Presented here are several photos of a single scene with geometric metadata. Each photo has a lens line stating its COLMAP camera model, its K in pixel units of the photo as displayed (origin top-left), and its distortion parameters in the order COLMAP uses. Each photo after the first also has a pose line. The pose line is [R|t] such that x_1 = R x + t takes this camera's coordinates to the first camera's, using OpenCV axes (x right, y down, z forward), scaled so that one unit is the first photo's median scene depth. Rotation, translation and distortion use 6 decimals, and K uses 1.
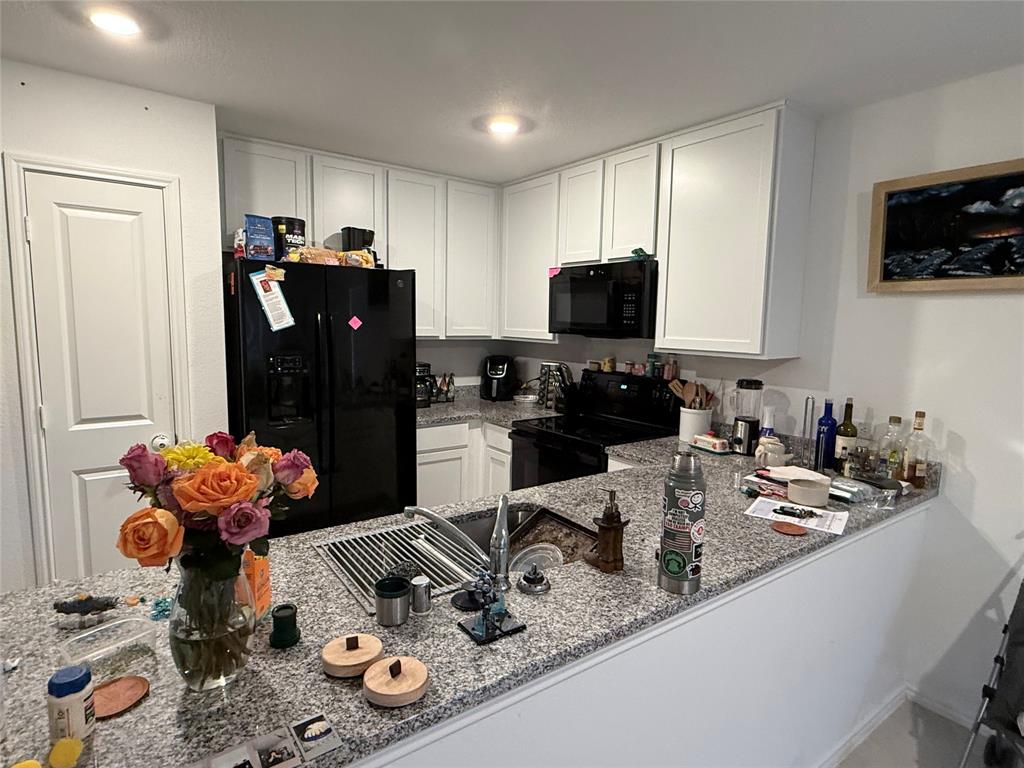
lens RADIAL K [[563.6, 0, 513.1], [0, 563.6, 377.6], [0, 0, 1]] dist [-0.007840, -0.002035]
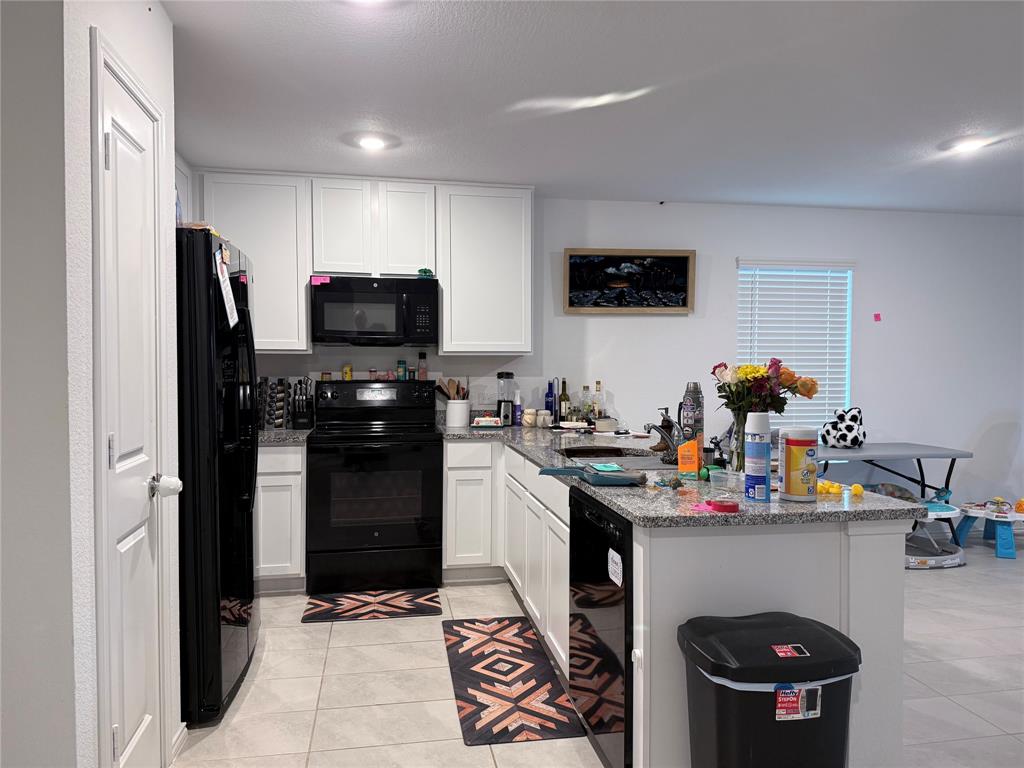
lens RADIAL K [[723.0, 0, 510.9], [0, 723.0, 387.1], [0, 0, 1]] dist [0.007520, 0.000037]
pose [[0.429173, -0.043070, 0.902195, -1.362302], [0.103460, 0.994632, -0.001733, 0.051812], [-0.897277, 0.094085, 0.431325, 0.249572]]
